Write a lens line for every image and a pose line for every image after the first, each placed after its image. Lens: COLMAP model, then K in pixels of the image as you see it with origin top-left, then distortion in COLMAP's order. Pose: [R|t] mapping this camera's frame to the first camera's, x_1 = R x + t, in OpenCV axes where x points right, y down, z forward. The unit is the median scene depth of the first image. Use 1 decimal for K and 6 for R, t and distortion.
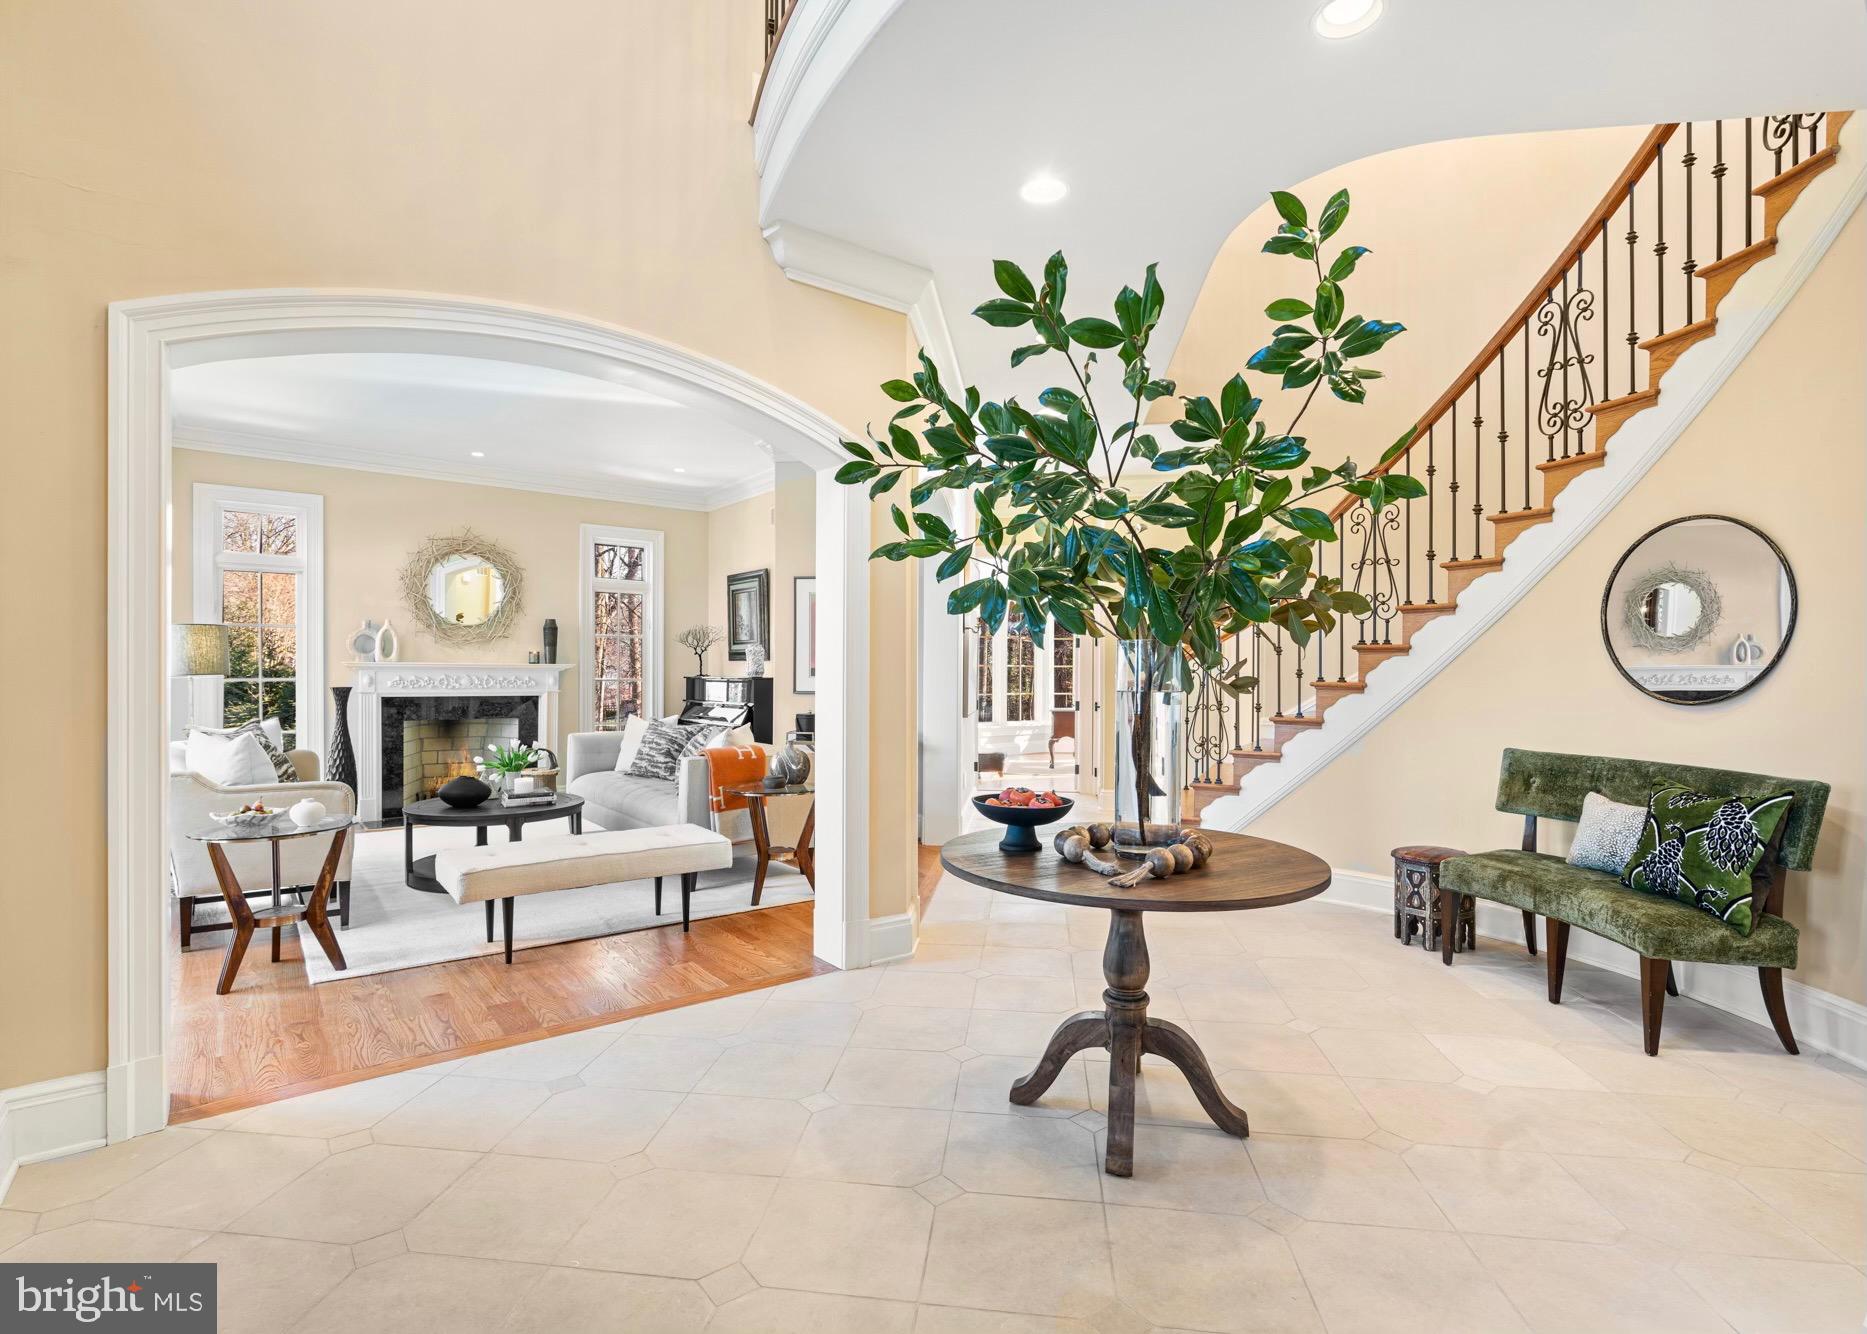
lens RADIAL K [[864.8, 0, 925.9], [0, 864.8, 670.0], [0, 0, 1]] dist [-0.003335, -0.000922]
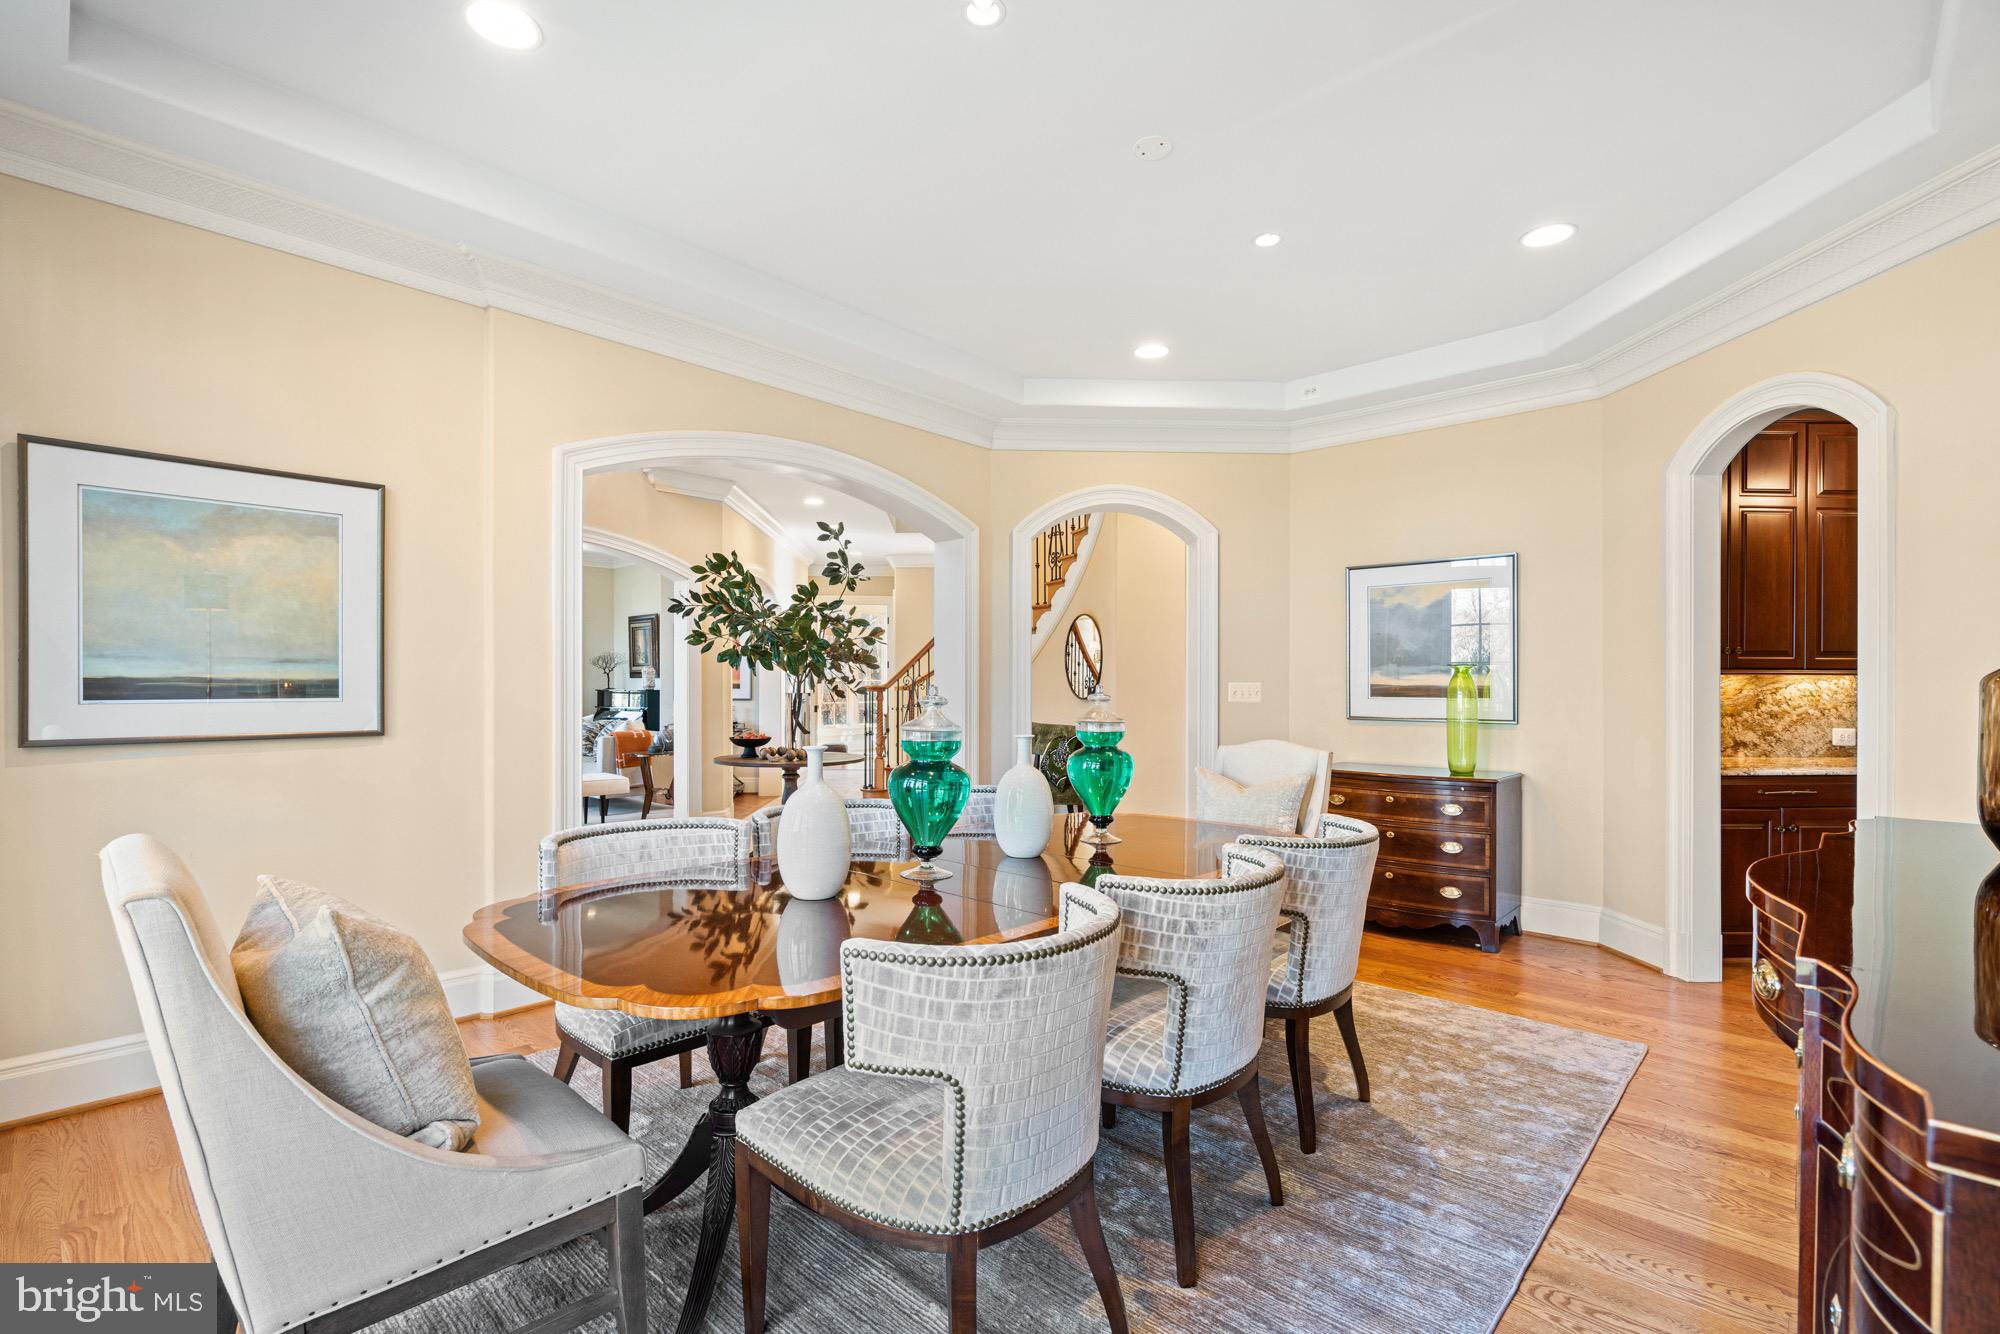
lens RADIAL K [[914.7, 0, 992.4], [0, 914.7, 681.2], [0, 0, 1]] dist [-0.000742, 0.001781]
pose [[0.989049, -0.003427, 0.147551, 0.222388], [0.003764, 0.999991, -0.002004, -0.000711], [-0.147542, 0.002537, 0.989052, -0.912154]]
